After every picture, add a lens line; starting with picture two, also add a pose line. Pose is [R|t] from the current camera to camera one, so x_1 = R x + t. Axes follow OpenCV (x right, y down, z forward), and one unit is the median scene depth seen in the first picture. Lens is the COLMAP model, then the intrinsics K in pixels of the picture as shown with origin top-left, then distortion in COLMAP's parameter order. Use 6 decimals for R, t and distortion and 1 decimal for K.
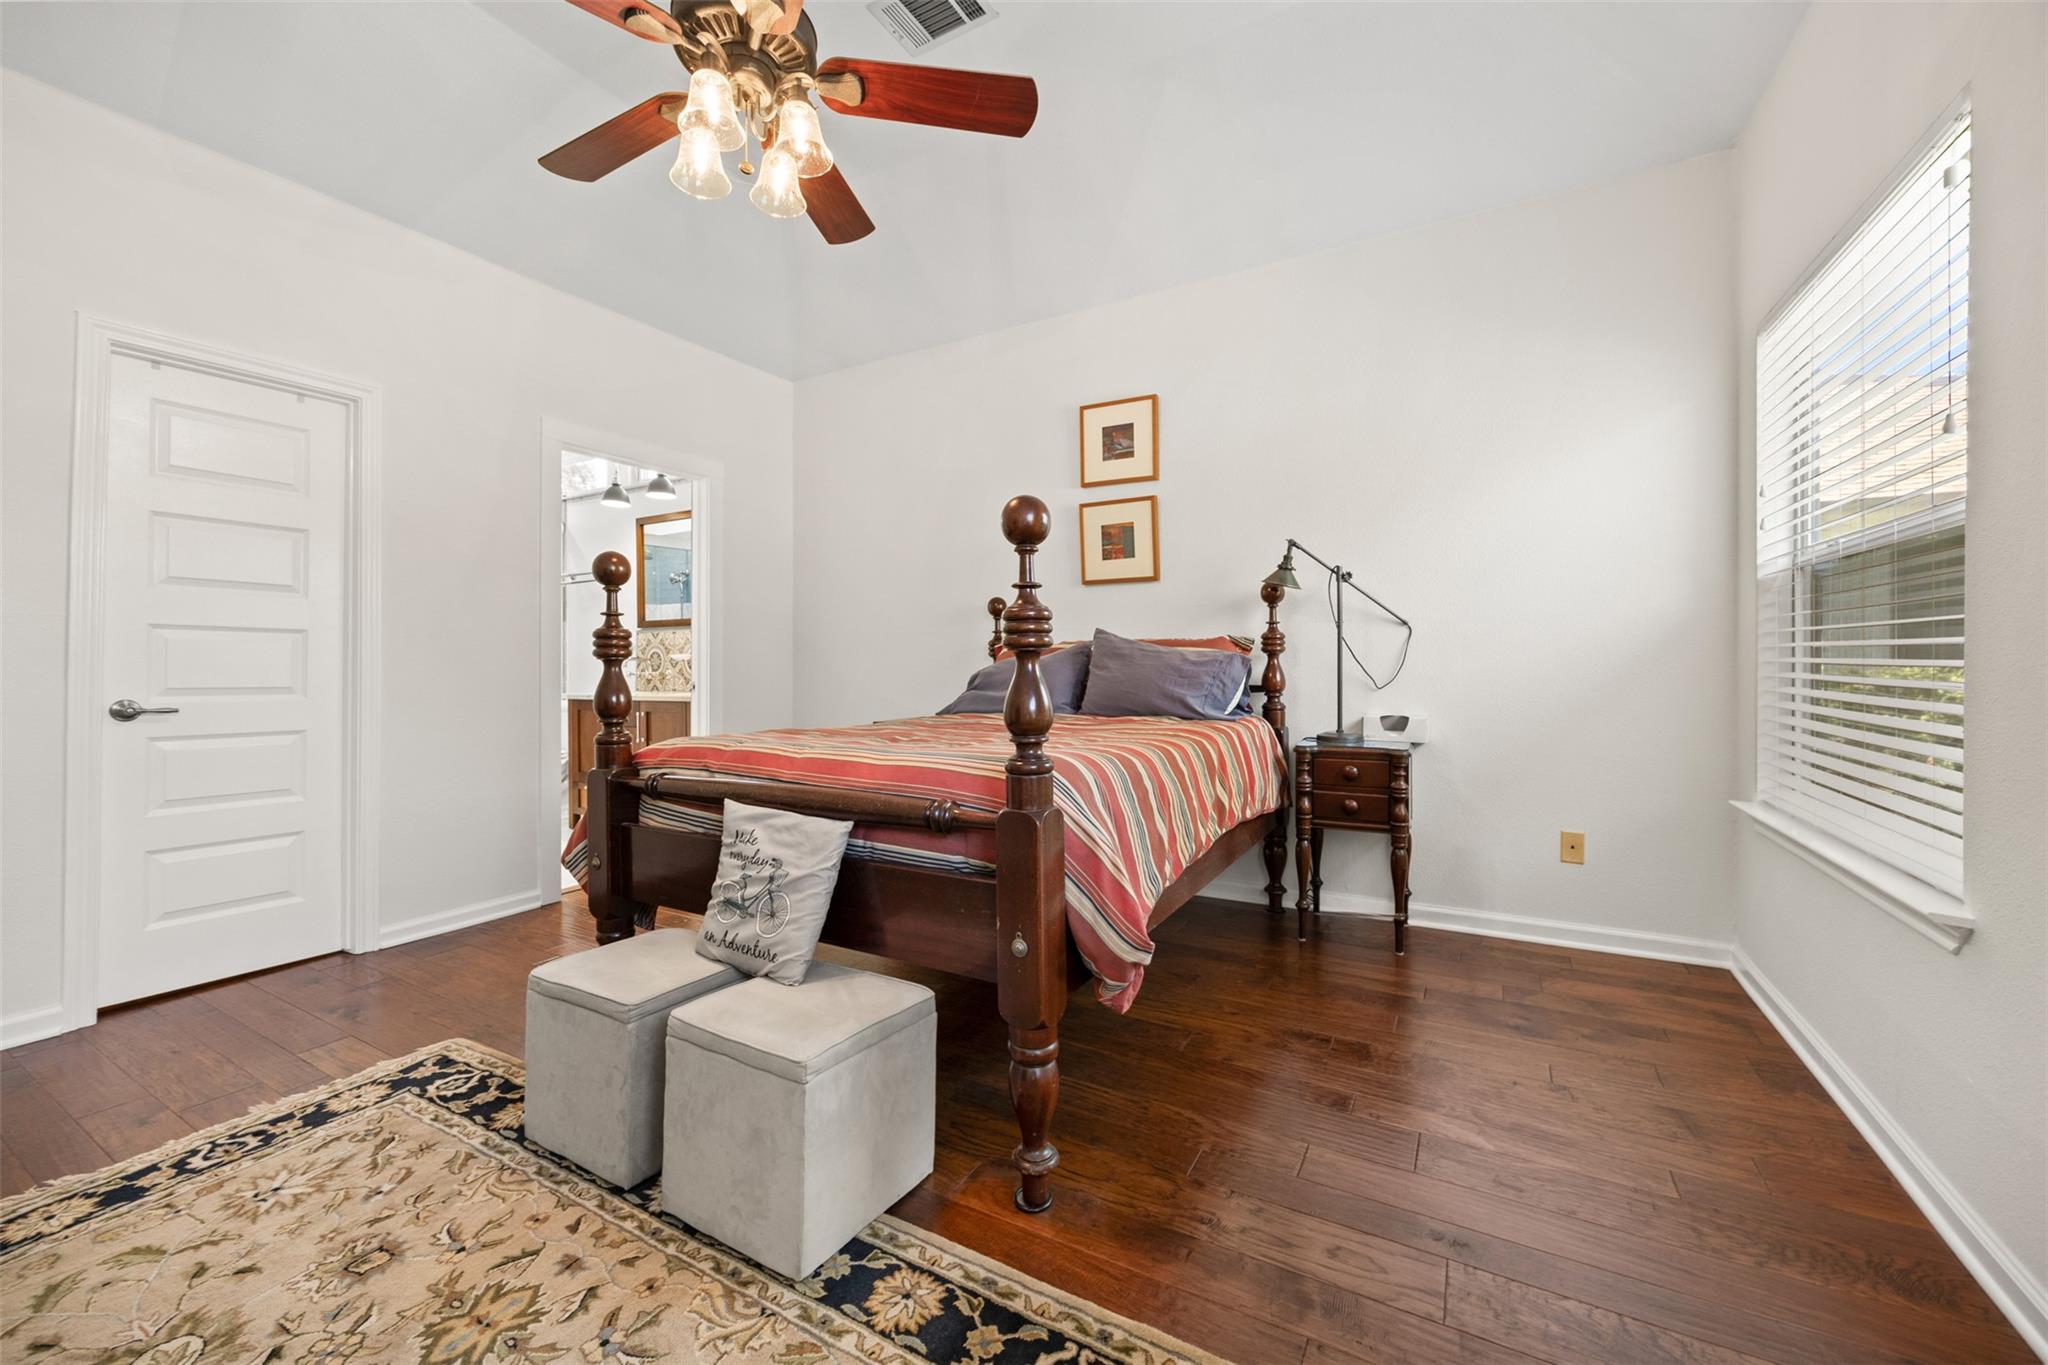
lens RADIAL K [[787.1, 0, 1025.2], [0, 787.1, 661.3], [0, 0, 1]] dist [-0.001793, -0.000753]
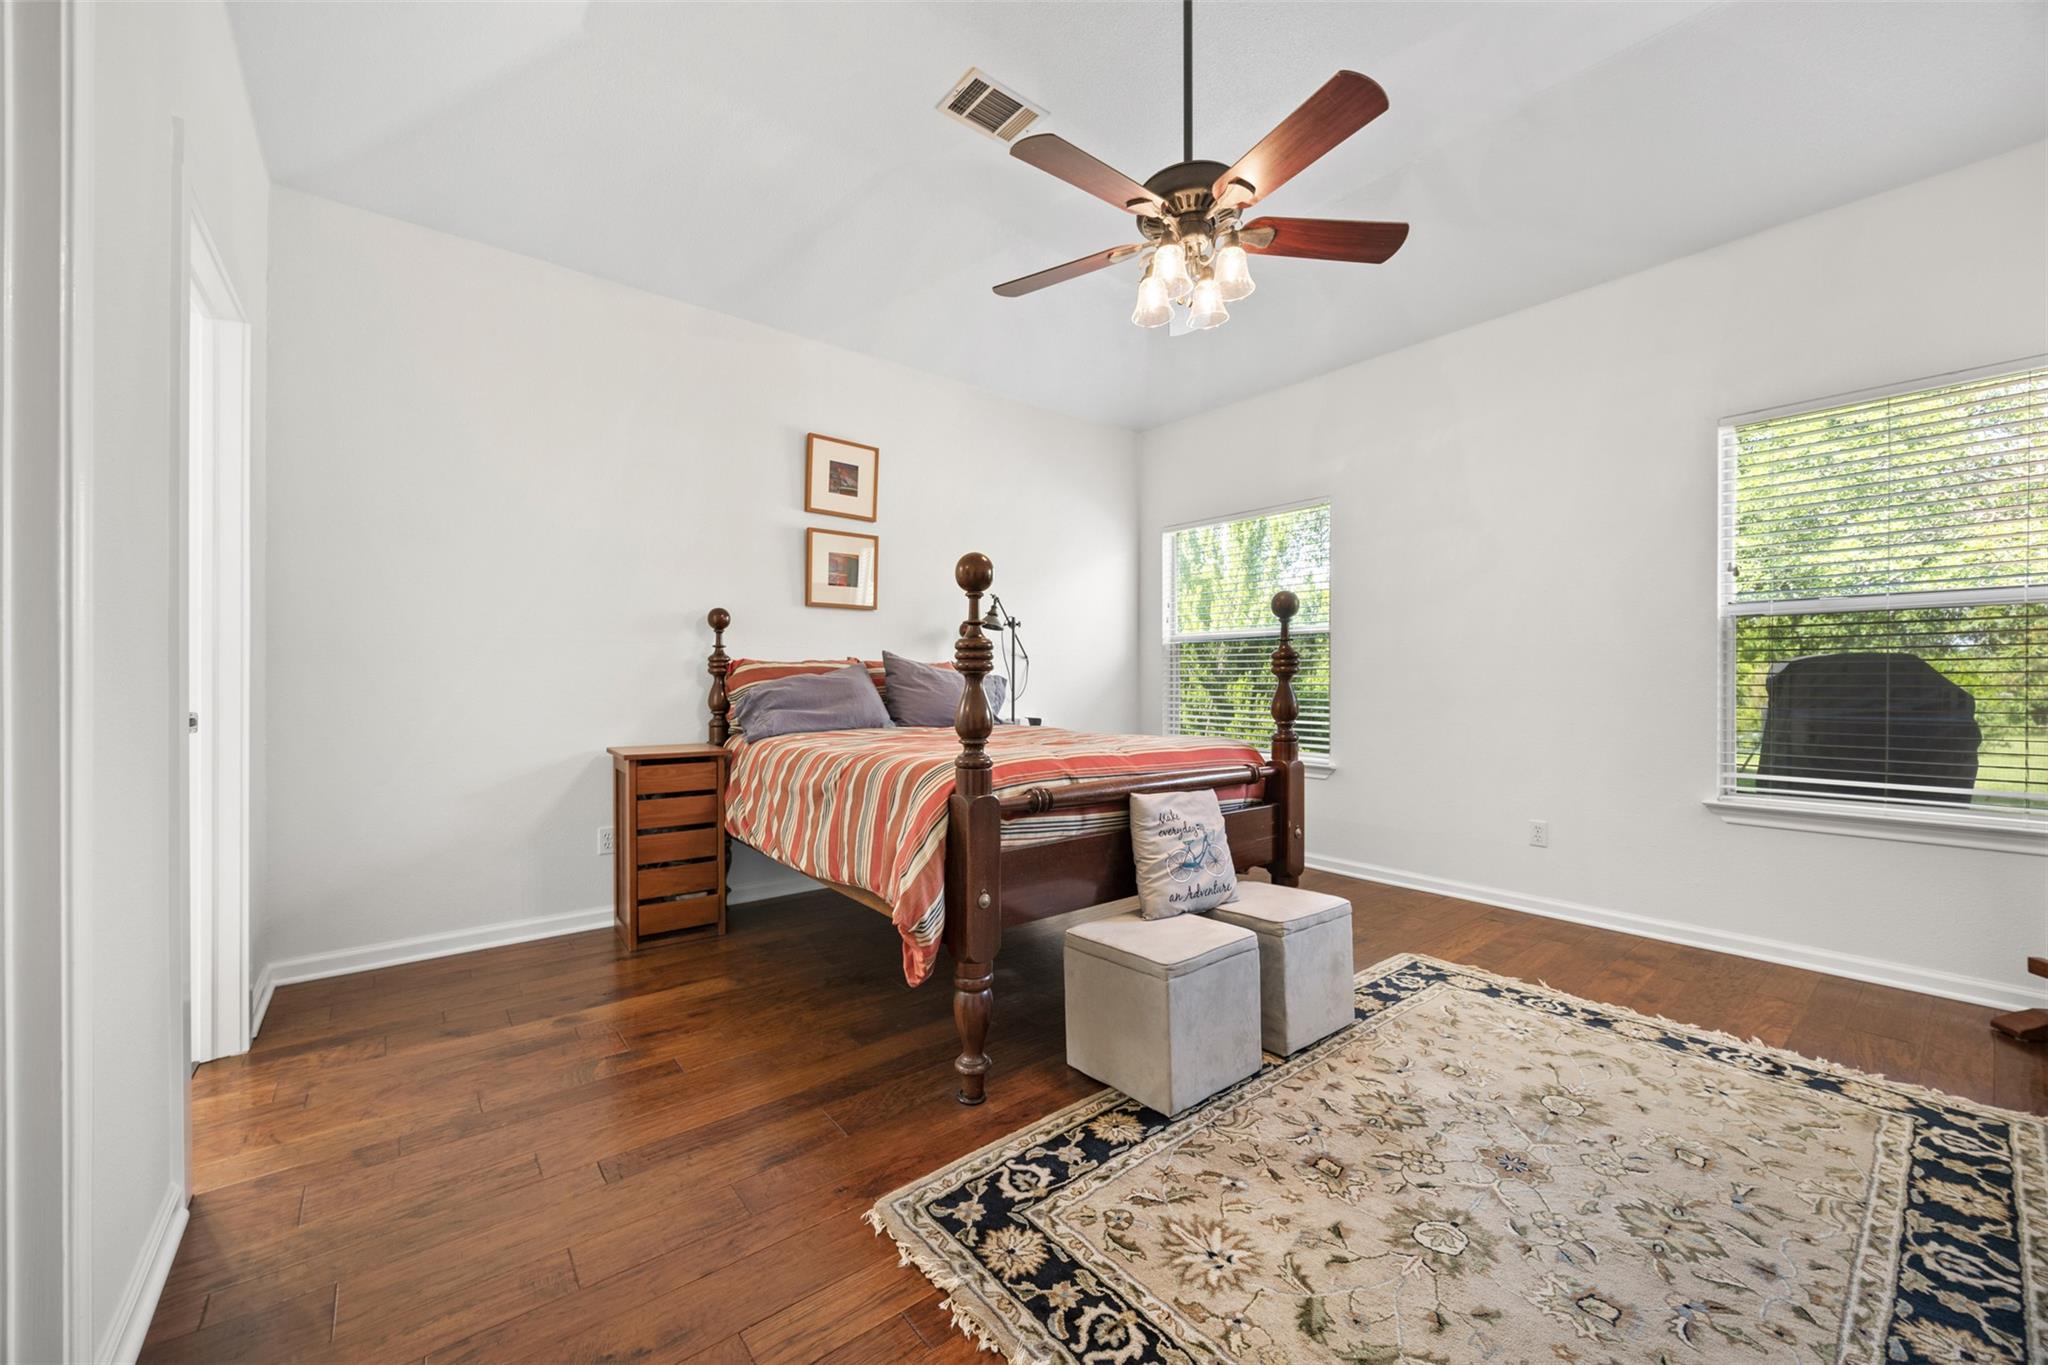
lens RADIAL K [[778.1, 0, 1028.2], [0, 778.1, 689.7], [0, 0, 1]] dist [-0.009435, 0.000150]
pose [[0.370314, 0.000841, 0.928906, -1.487477], [-0.004889, 0.999988, 0.001044, 0.018636], [-0.928894, -0.004928, 0.370314, 0.694925]]
